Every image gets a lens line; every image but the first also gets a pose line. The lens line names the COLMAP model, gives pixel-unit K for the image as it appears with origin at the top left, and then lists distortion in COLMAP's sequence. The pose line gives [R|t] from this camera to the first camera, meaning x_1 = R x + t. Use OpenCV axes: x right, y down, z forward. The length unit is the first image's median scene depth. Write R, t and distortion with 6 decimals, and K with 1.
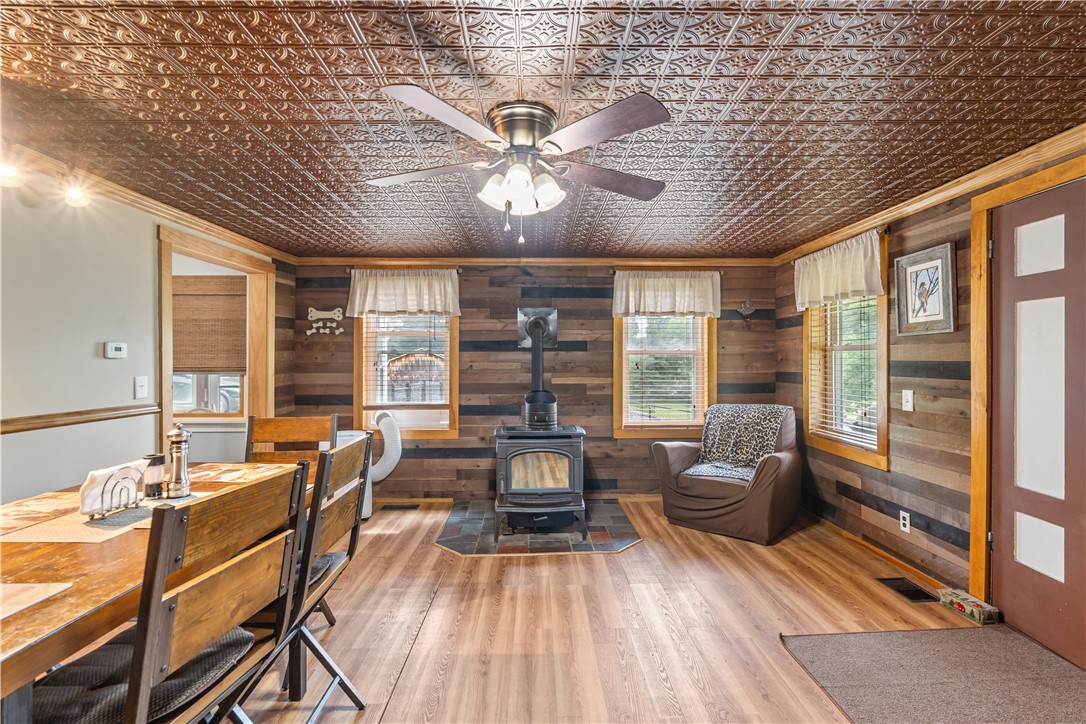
lens RADIAL K [[484.7, 0, 549.9], [0, 484.7, 348.5], [0, 0, 1]] dist [-0.004529, 0.000779]
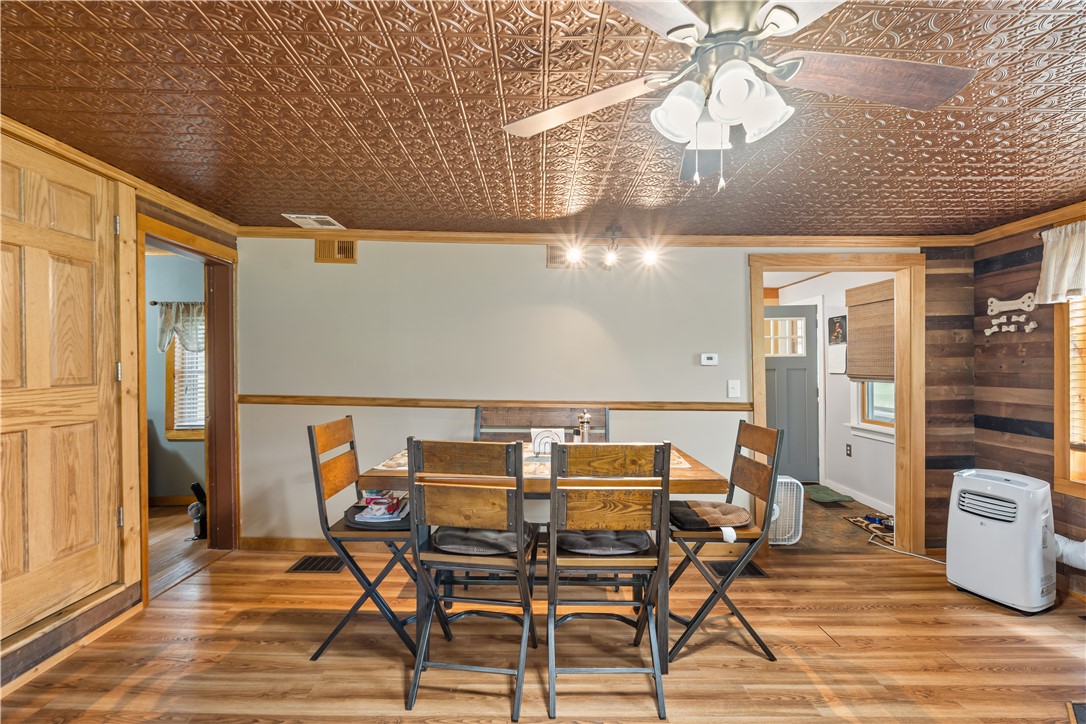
lens RADIAL K [[484.7, 0, 543.7], [0, 484.7, 364.1], [0, 0, 1]] dist [-0.004529, 0.000779]
pose [[-0.018435, 0.000013, -0.999830, 0.260047], [0.015308, 0.999883, -0.000269, 0.006149], [0.999713, -0.015311, -0.018433, 0.334989]]
